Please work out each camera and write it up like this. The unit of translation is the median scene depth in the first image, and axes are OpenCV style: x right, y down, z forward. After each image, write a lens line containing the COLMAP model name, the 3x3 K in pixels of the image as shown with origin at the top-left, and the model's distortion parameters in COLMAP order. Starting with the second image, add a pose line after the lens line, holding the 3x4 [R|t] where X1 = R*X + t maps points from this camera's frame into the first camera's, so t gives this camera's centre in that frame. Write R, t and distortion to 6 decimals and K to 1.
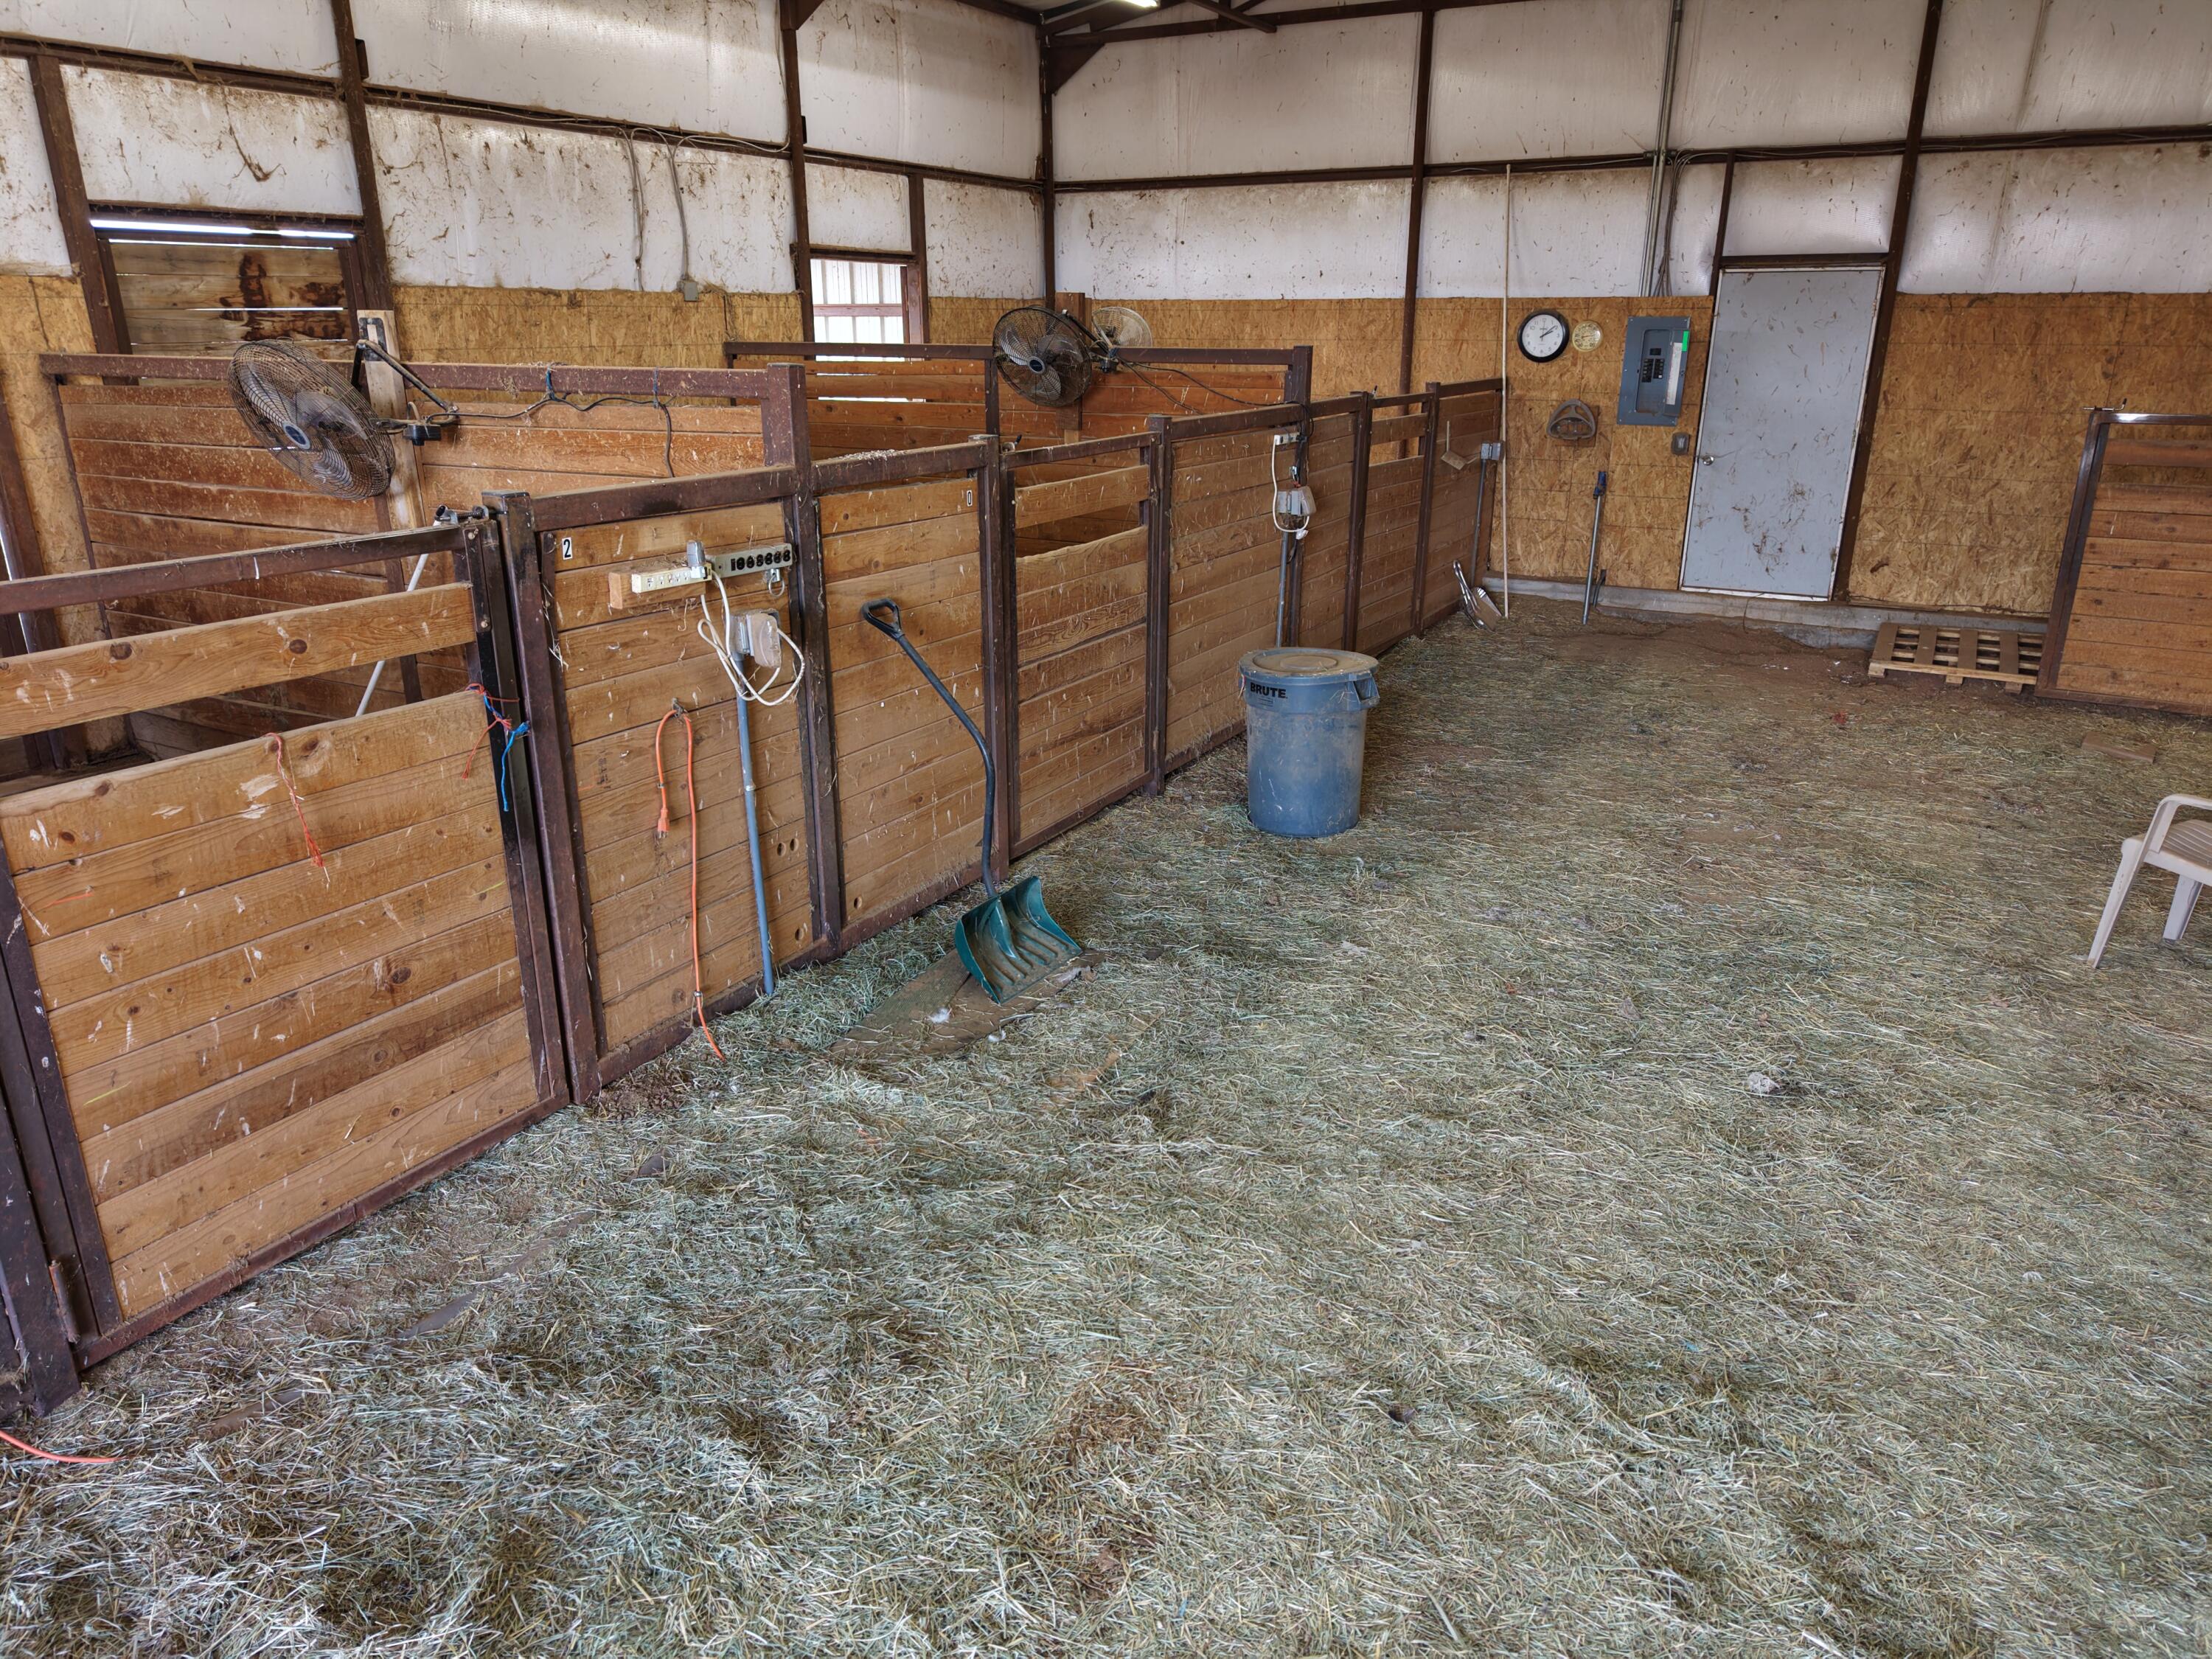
lens RADIAL K [[1482.7, 0, 1104.0], [0, 1482.7, 831.0], [0, 0, 1]] dist [0.024961, -0.024628]
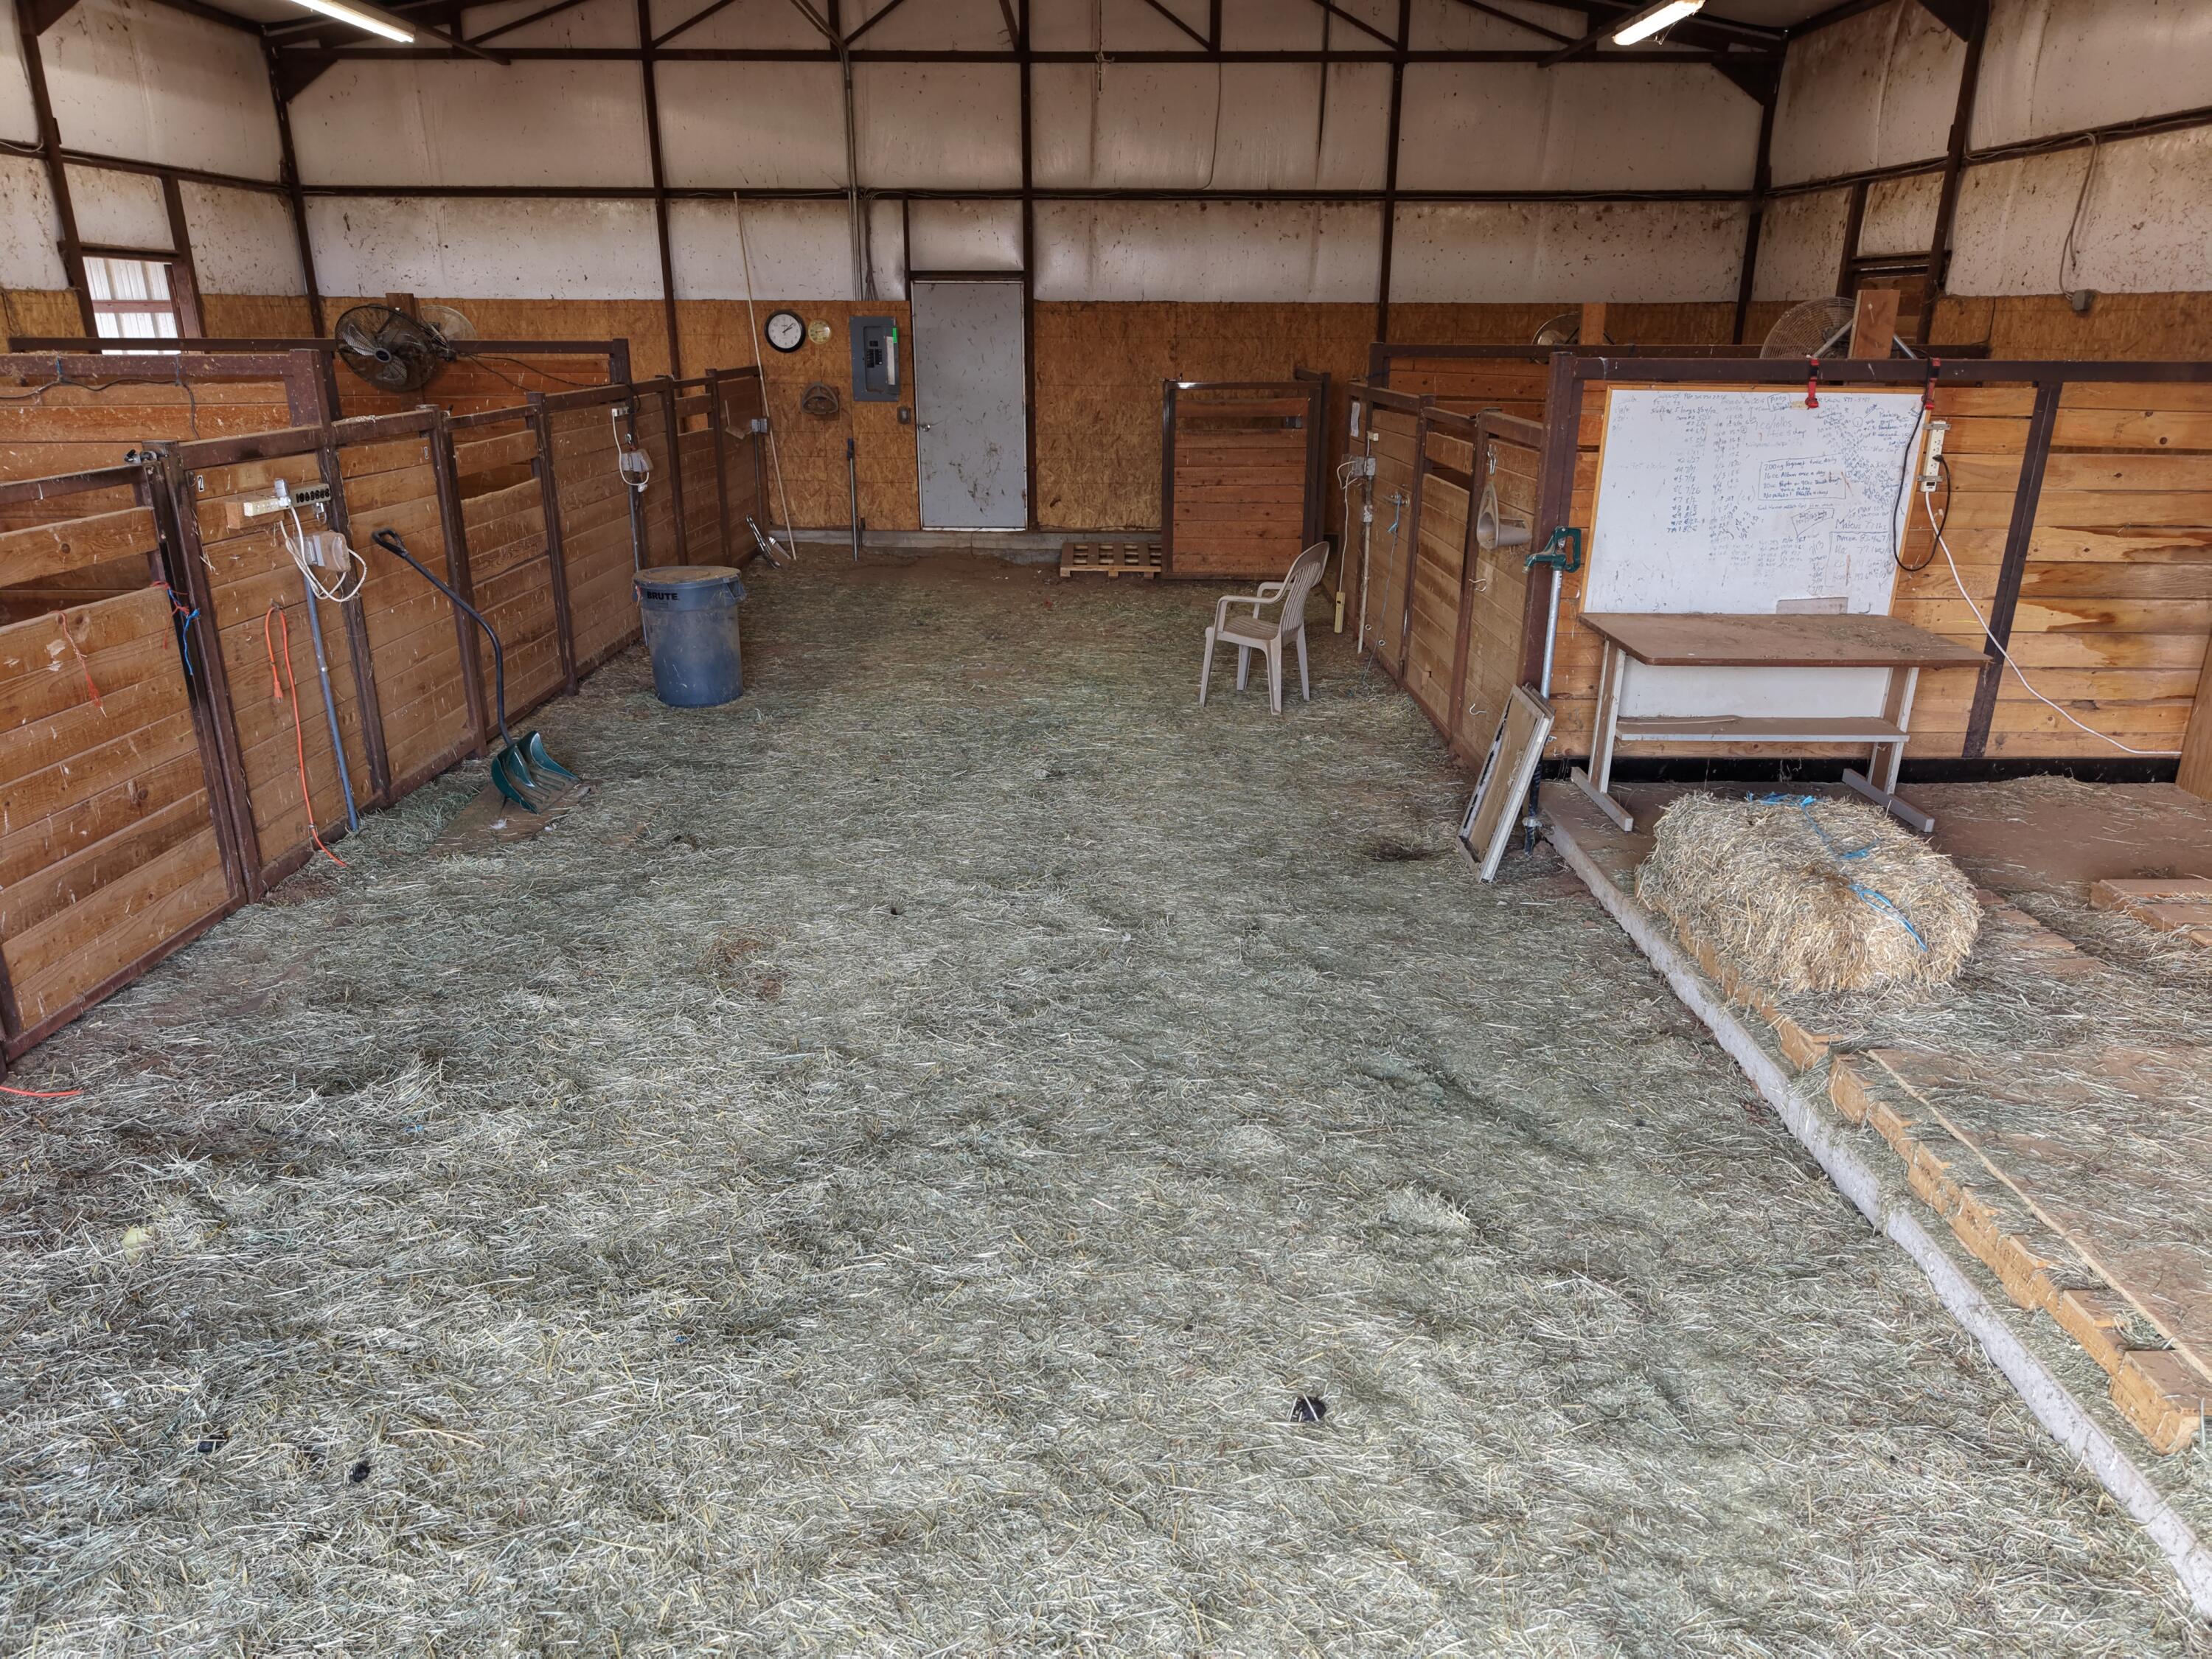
lens RADIAL K [[1482.7, 0, 1104.0], [0, 1482.7, 831.0], [0, 0, 1]] dist [0.024961, -0.024628]
pose [[0.873047, -0.157819, 0.461391, -0.177703], [0.157239, 0.986751, 0.039991, 0.112760], [-0.461589, 0.037635, 0.886295, -0.329558]]
